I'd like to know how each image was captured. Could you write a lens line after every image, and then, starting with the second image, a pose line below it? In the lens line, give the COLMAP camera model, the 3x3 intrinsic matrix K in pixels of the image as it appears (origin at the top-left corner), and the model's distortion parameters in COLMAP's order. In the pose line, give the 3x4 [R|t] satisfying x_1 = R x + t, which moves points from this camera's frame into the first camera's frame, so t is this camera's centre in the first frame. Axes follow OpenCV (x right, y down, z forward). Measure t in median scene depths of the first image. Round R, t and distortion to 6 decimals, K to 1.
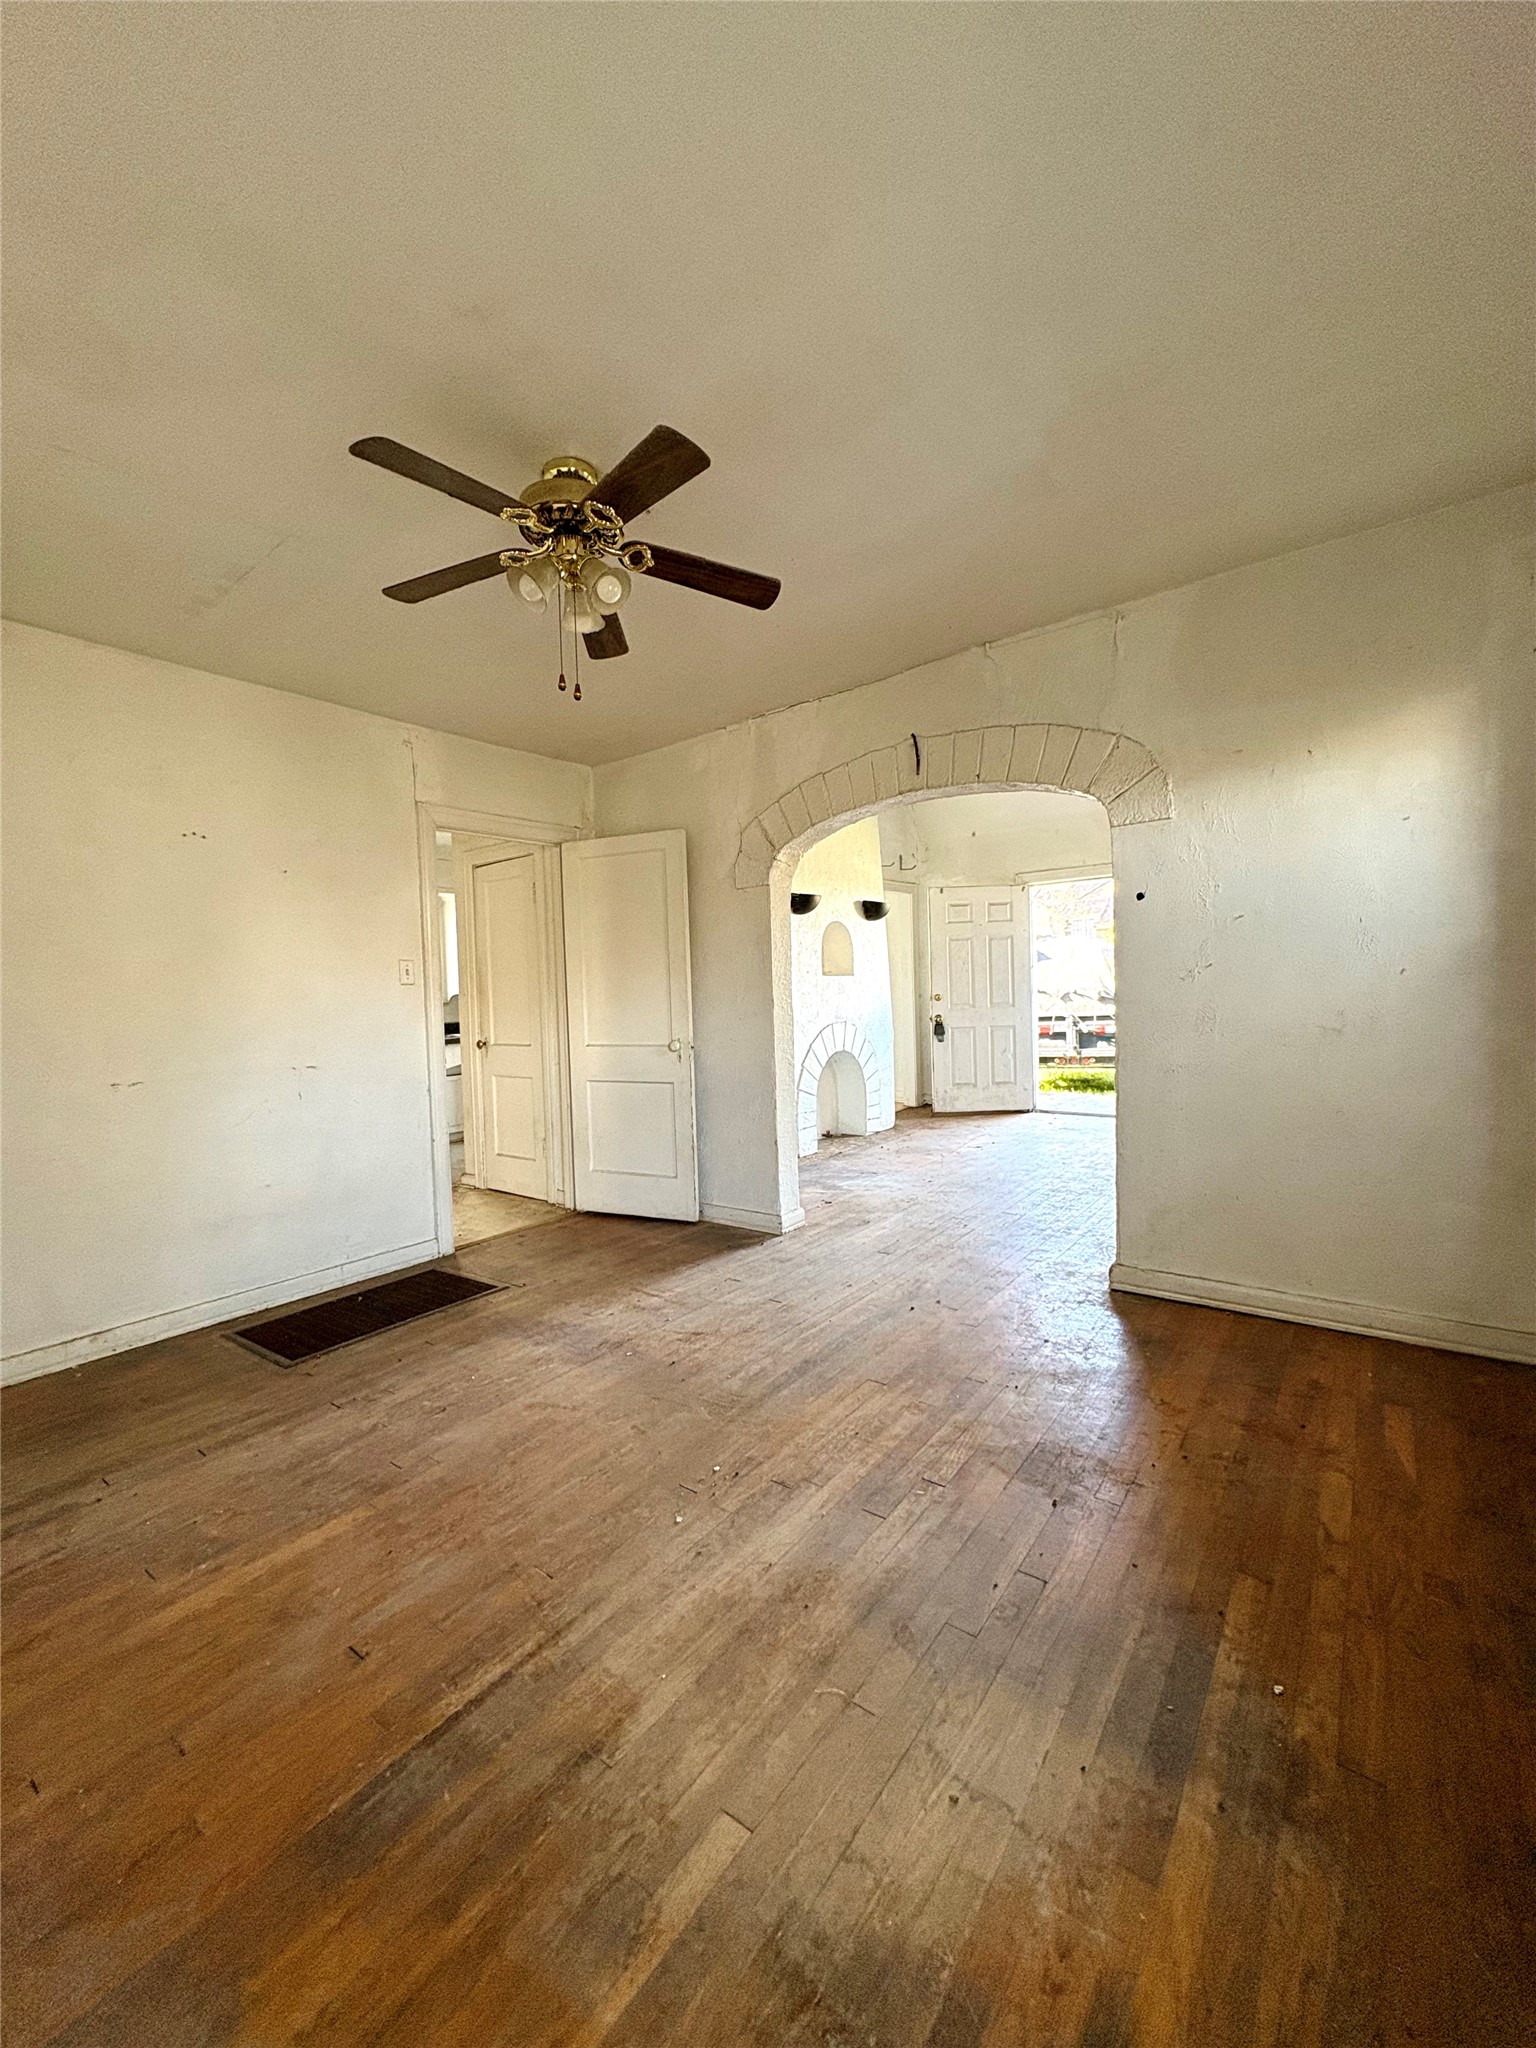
lens RADIAL K [[813.8, 0, 768.0], [0, 813.8, 1024.0], [0, 0, 1]] dist [-0.001274, 0.000511]
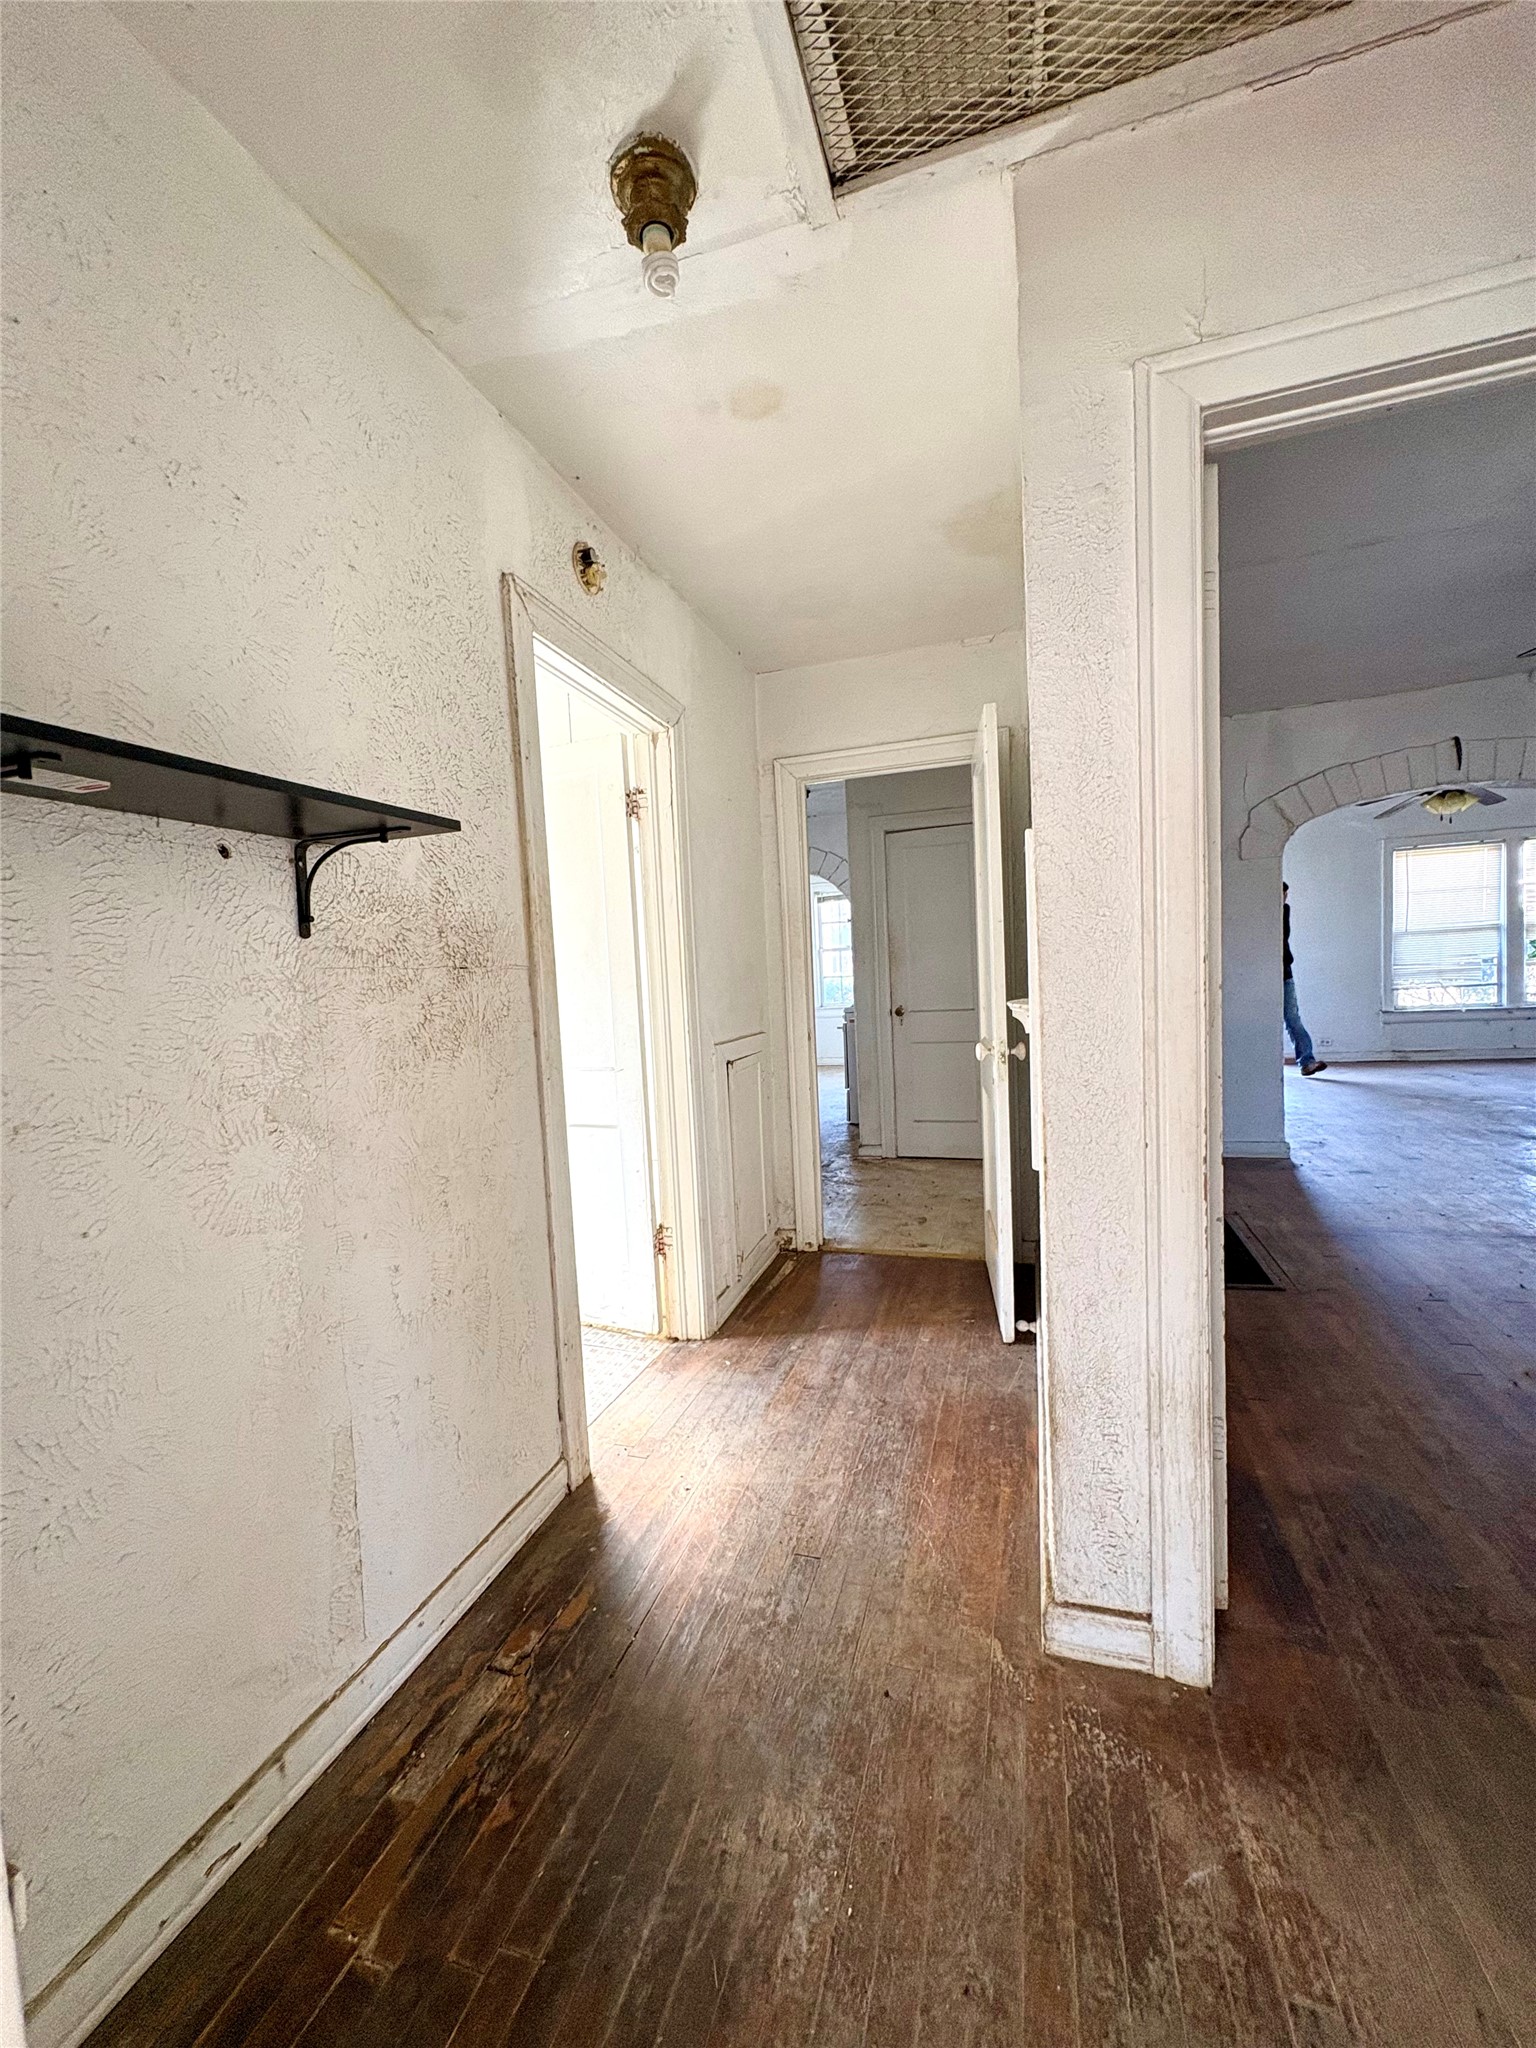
lens RADIAL K [[818.1, 0, 768.0], [0, 818.1, 1024.0], [0, 0, 1]] dist [0.000011, -0.000086]
pose [[0.942668, -0.038226, 0.331534, -1.424590], [0.034142, 0.999252, 0.018137, 0.027266], [-0.331980, -0.005778, 0.943269, 0.190911]]
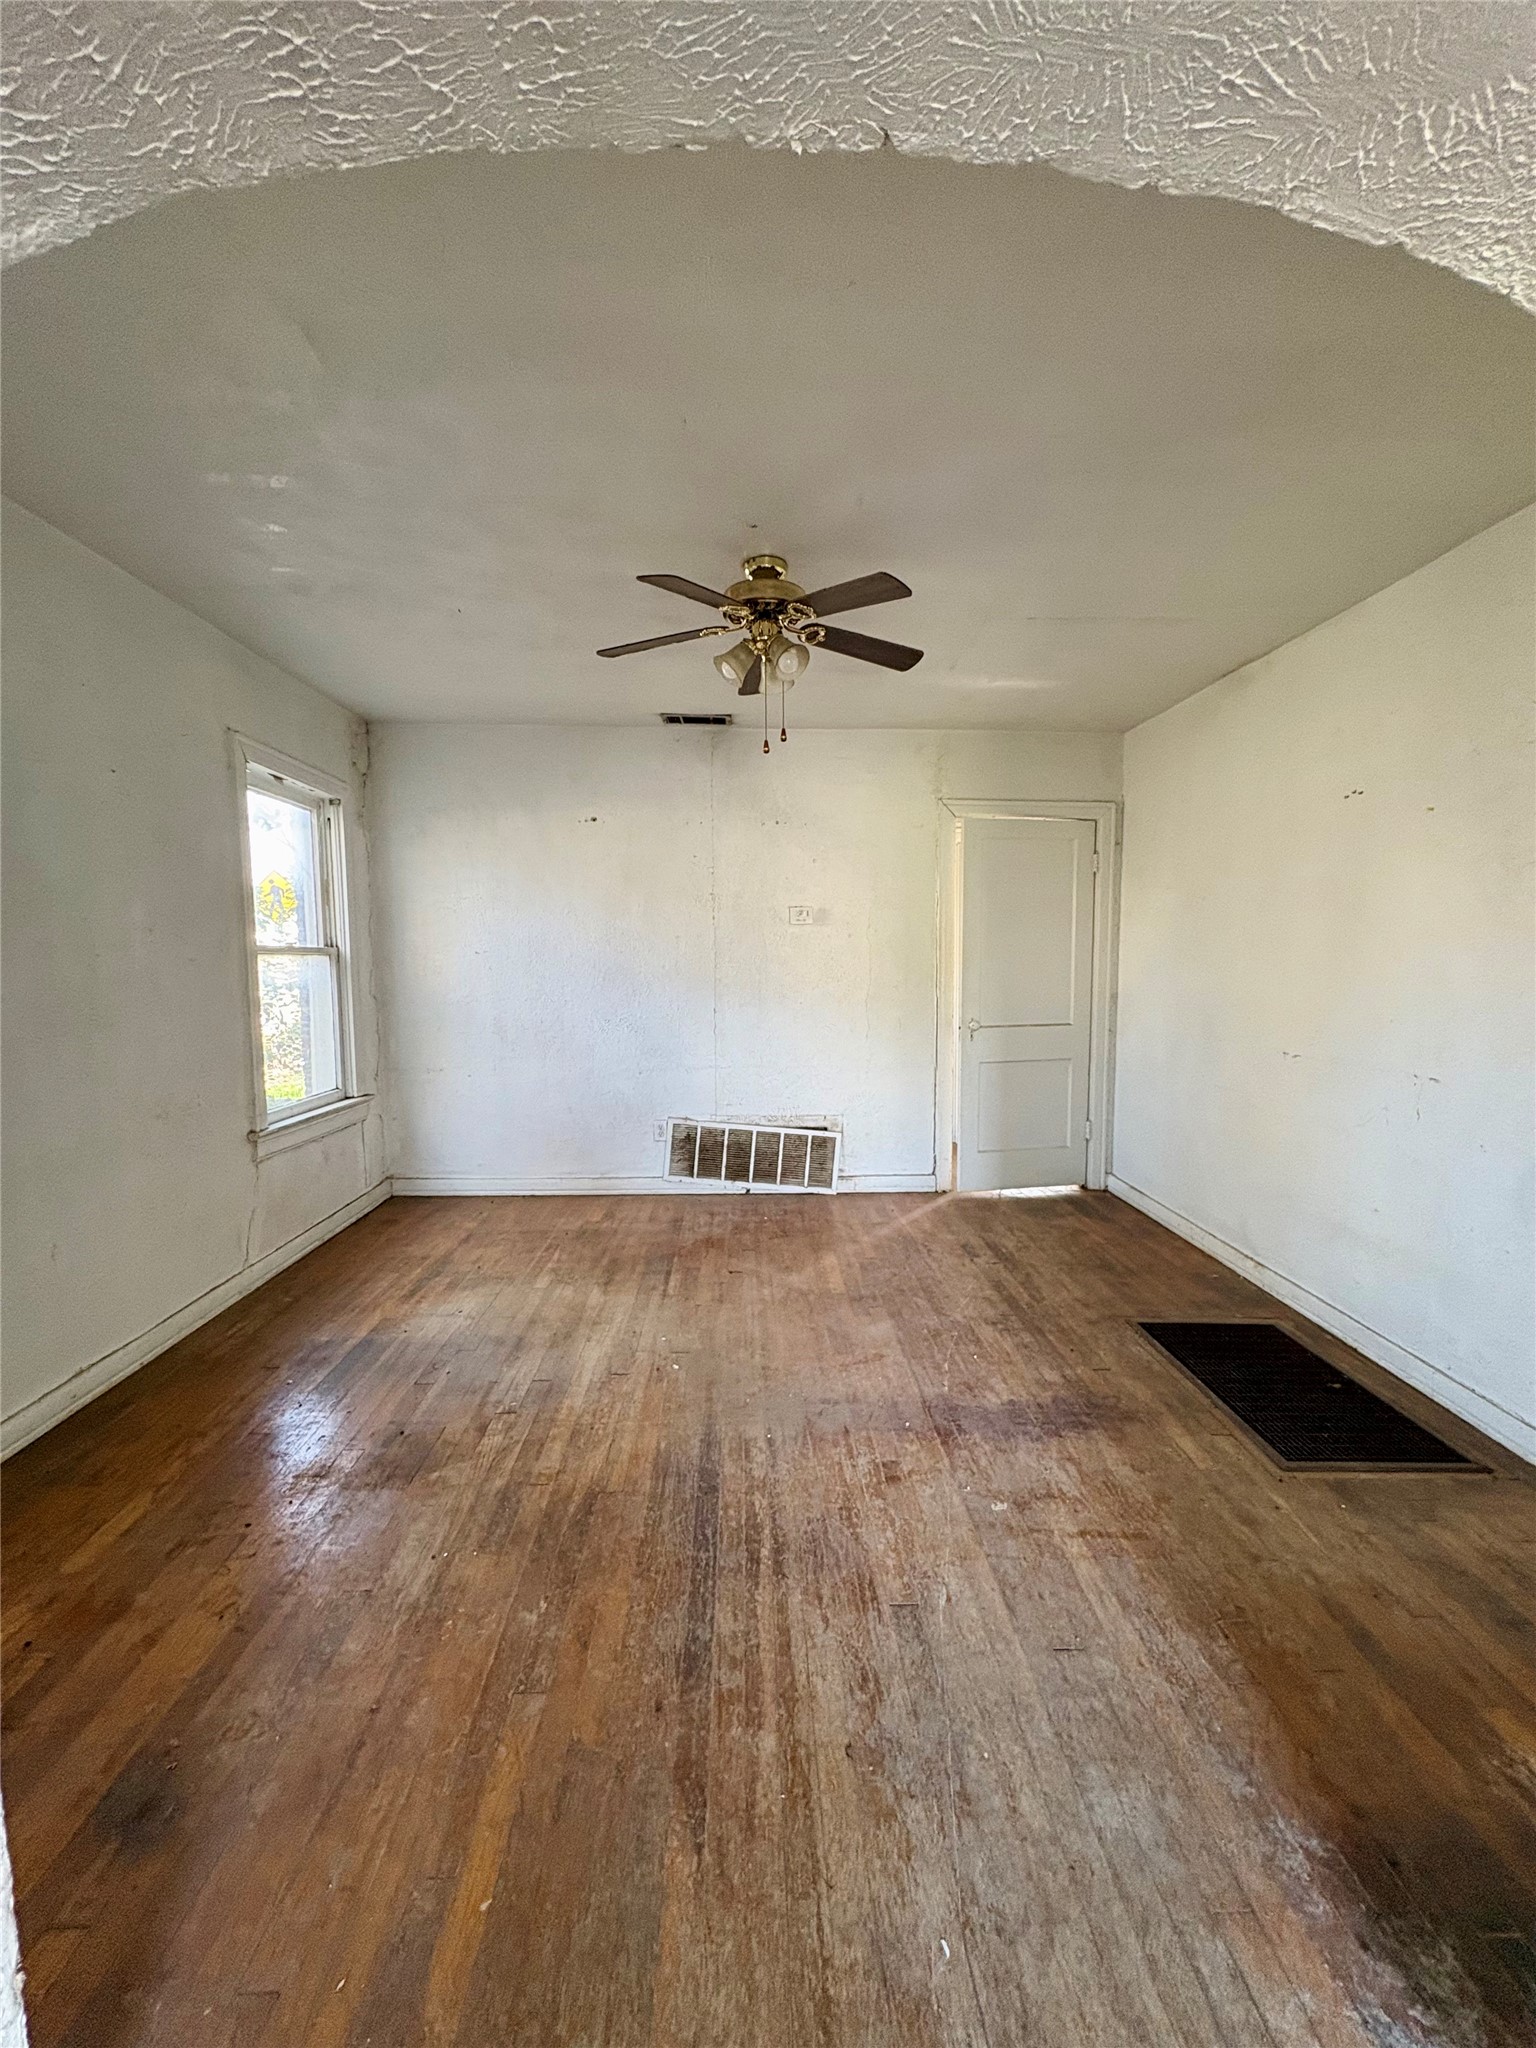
lens RADIAL K [[813.8, 0, 768.0], [0, 813.8, 1024.0], [0, 0, 1]] dist [-0.001274, 0.000511]
pose [[-0.775719, 0.086394, -0.625137, 0.387004], [0.001420, 0.990821, 0.135170, -0.108330], [0.631077, 0.103966, -0.768722, 1.350812]]
